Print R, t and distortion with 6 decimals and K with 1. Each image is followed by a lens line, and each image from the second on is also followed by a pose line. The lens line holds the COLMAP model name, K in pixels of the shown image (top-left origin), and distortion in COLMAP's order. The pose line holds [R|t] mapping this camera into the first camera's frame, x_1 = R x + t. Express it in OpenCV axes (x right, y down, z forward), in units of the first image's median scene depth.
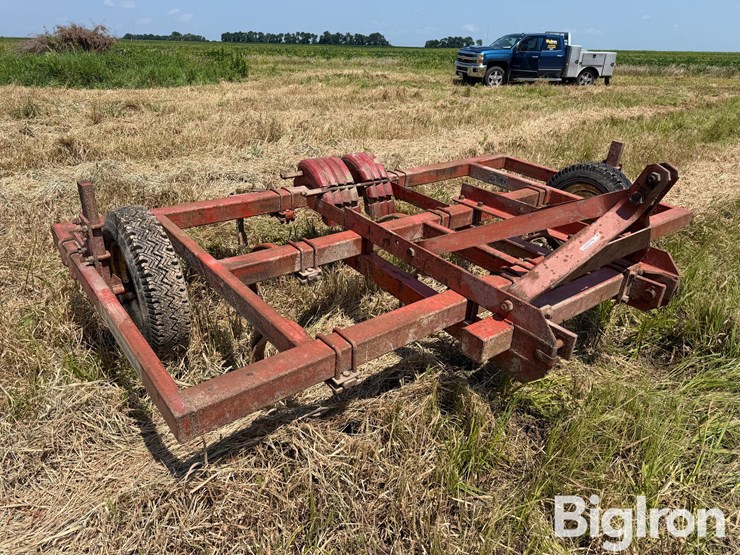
lens RADIAL K [[520.4, 0, 369.6], [0, 520.4, 287.4], [0, 0, 1]] dist [0.050466, -0.053170]
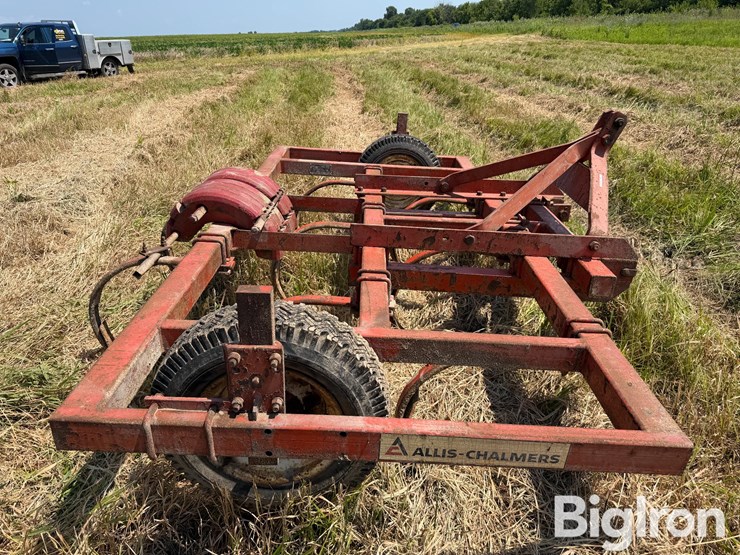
lens RADIAL K [[543.5, 0, 369.0], [0, 543.5, 270.0], [0, 0, 1]] dist [0.115223, -0.140603]
pose [[0.638708, -0.342082, 0.689226, -0.438179], [0.360106, 0.924481, 0.125133, -0.116584], [-0.679982, 0.168271, 0.713659, 0.212785]]
